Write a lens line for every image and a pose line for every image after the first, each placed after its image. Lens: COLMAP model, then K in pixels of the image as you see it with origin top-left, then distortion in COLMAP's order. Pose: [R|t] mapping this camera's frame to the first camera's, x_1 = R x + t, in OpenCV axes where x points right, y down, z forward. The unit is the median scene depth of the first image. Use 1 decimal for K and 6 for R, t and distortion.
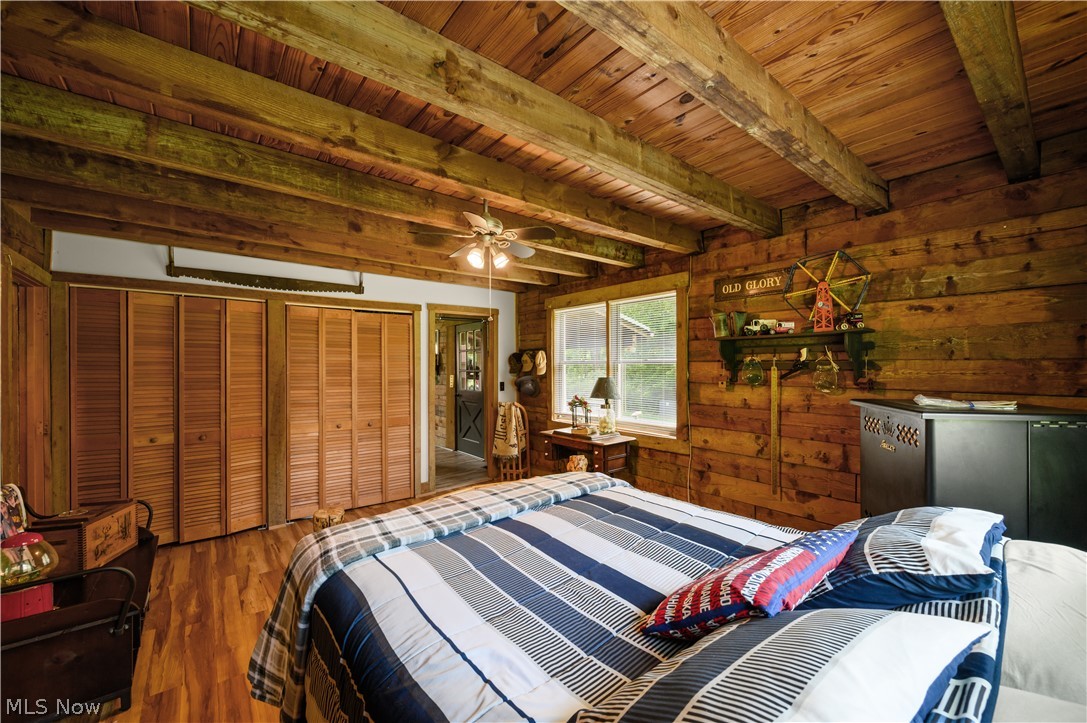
lens RADIAL K [[432.5, 0, 546.8], [0, 432.5, 362.8], [0, 0, 1]] dist [-0.000170, 0.000134]
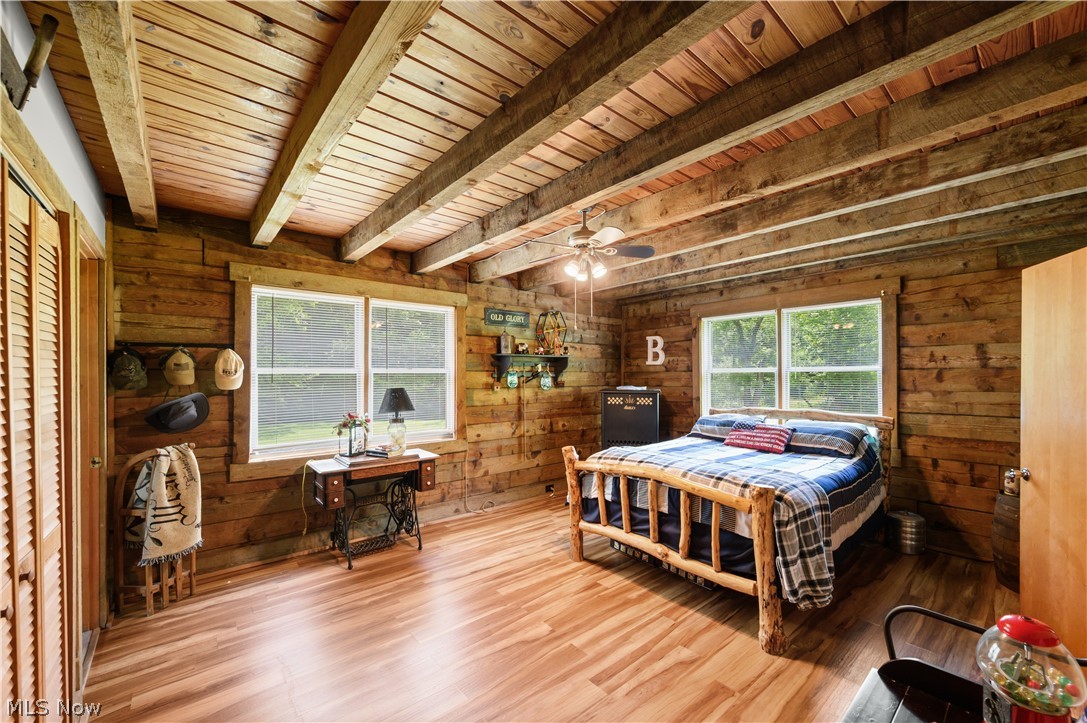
lens RADIAL K [[431.0, 0, 544.3], [0, 431.0, 376.6], [0, 0, 1]] dist [-0.000656, -0.000067]
pose [[-0.019544, -0.001549, 0.999808, -0.882162], [-0.004797, 0.999987, 0.001455, 0.009931], [-0.999797, -0.004768, -0.019551, 0.841718]]
